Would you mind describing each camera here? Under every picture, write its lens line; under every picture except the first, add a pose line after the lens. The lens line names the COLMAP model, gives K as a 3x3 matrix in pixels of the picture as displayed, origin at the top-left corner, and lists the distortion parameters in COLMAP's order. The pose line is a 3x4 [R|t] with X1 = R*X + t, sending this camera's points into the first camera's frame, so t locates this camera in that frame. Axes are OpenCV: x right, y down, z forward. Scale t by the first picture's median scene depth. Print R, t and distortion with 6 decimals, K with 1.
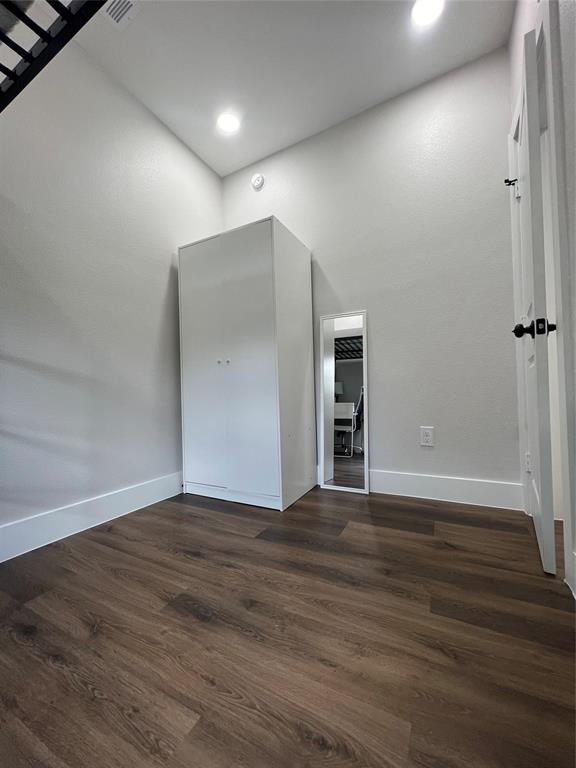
lens RADIAL K [[305.8, 0, 284.5], [0, 305.8, 384.8], [0, 0, 1]] dist [0.001384, 0.000293]
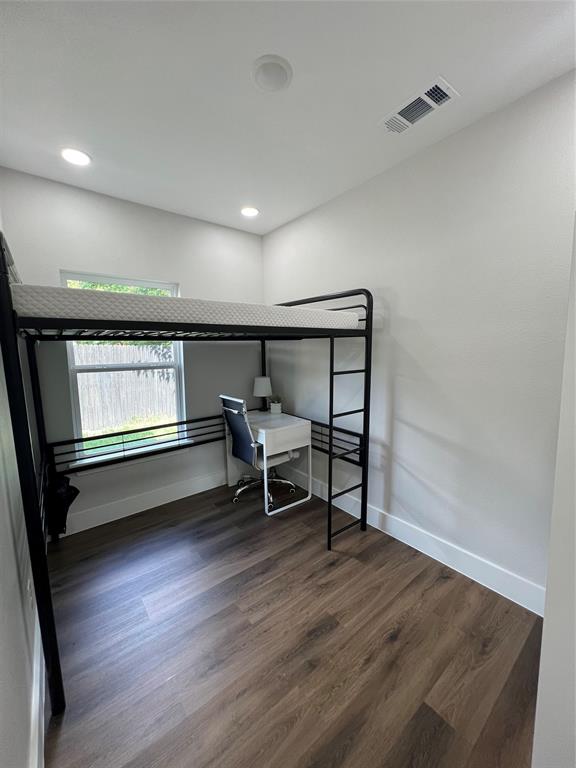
lens RADIAL K [[305.8, 0, 288.6], [0, 305.8, 384.8], [0, 0, 1]] dist [0.001384, 0.000293]
pose [[-0.403796, 0.129369, -0.905656, 0.906700], [0.052377, 0.991596, 0.118293, -0.610777], [0.913348, 0.000330, -0.407179, 1.326942]]
